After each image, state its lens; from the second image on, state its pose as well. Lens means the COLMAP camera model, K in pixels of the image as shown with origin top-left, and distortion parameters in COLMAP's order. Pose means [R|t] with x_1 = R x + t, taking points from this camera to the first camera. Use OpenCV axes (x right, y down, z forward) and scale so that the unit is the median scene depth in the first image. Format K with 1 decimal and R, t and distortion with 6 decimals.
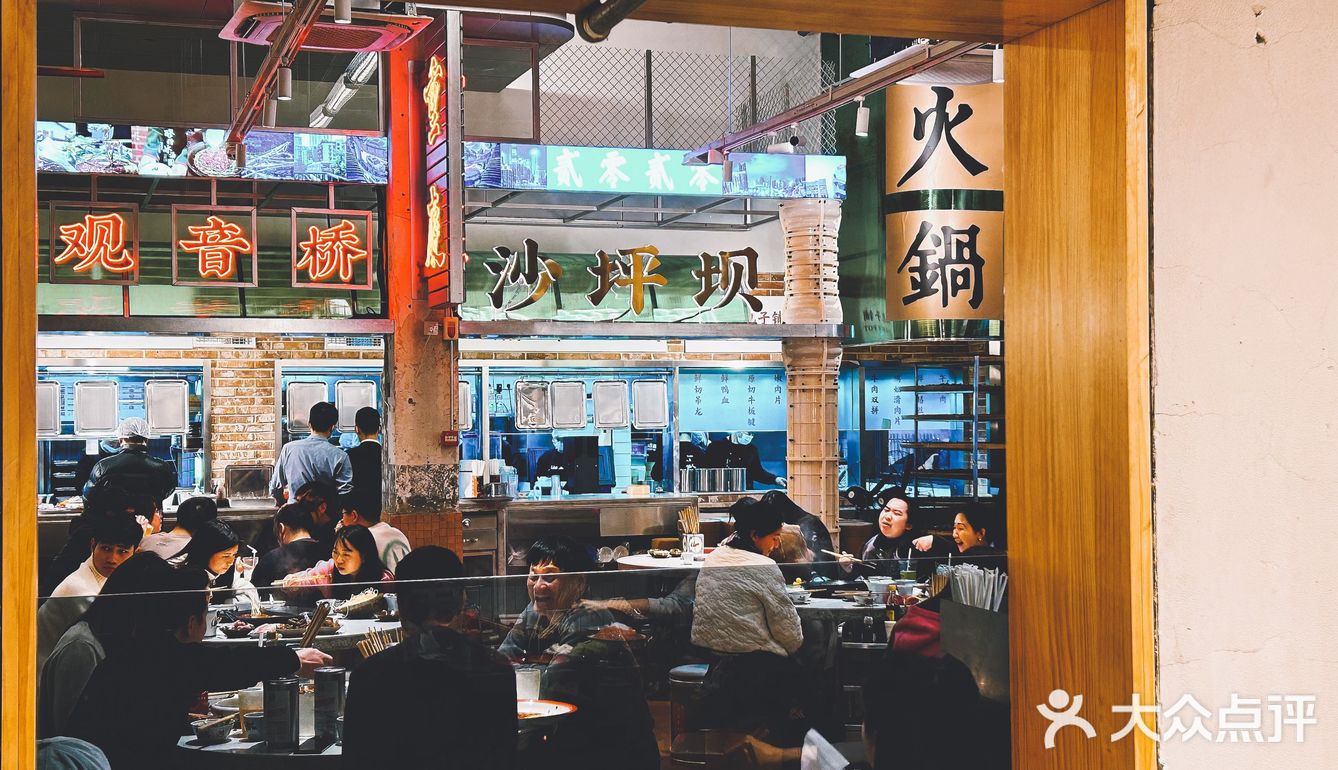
lens RADIAL K [[1675.2, 0, 669.0], [0, 1675.2, 385.0], [0, 0, 1]] dist [0.125774, -0.006092]
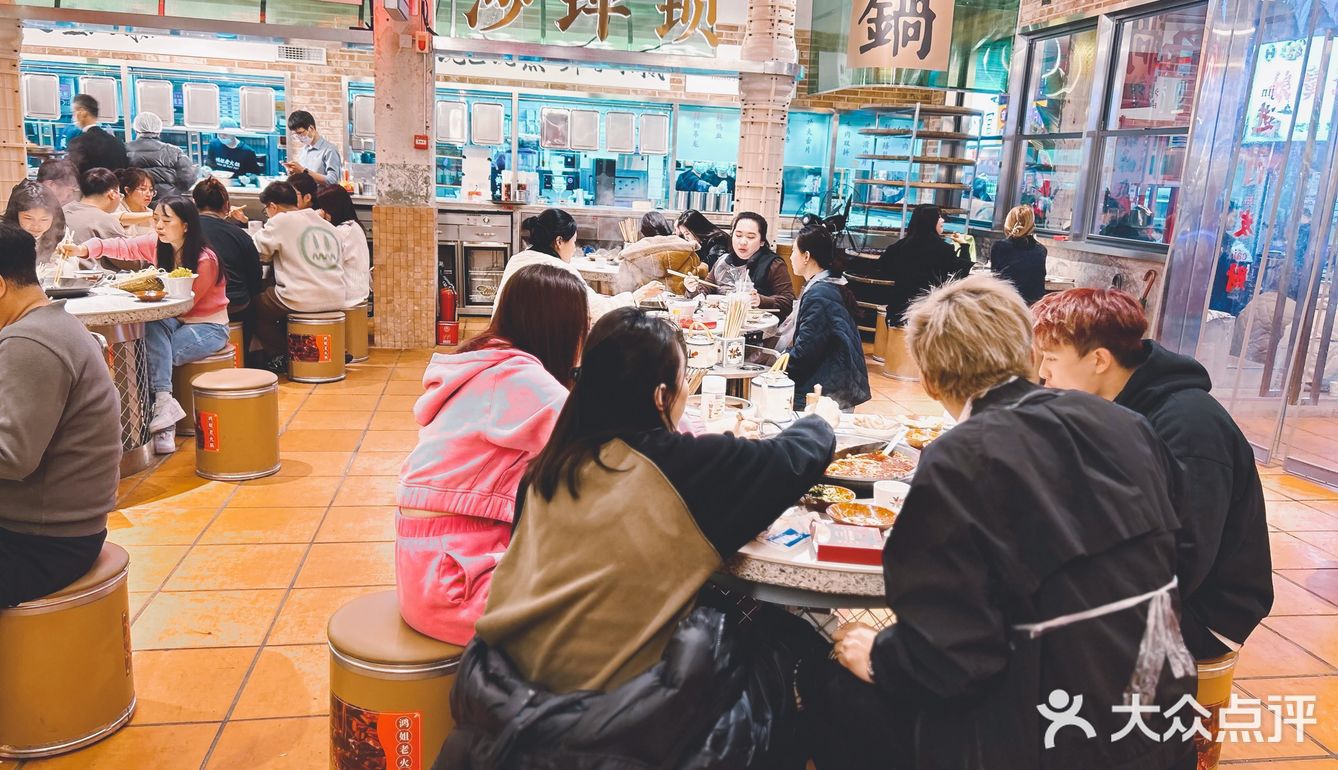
lens RADIAL K [[1027.2, 0, 650.1], [0, 1027.2, 385.1], [0, 0, 1]] dist [0.011327, -0.009032]
pose [[0.986611, 0.092704, -0.134180, 0.115210], [-0.060008, 0.971366, 0.229884, 0.019040], [0.151649, -0.218755, 0.963924, 0.261346]]
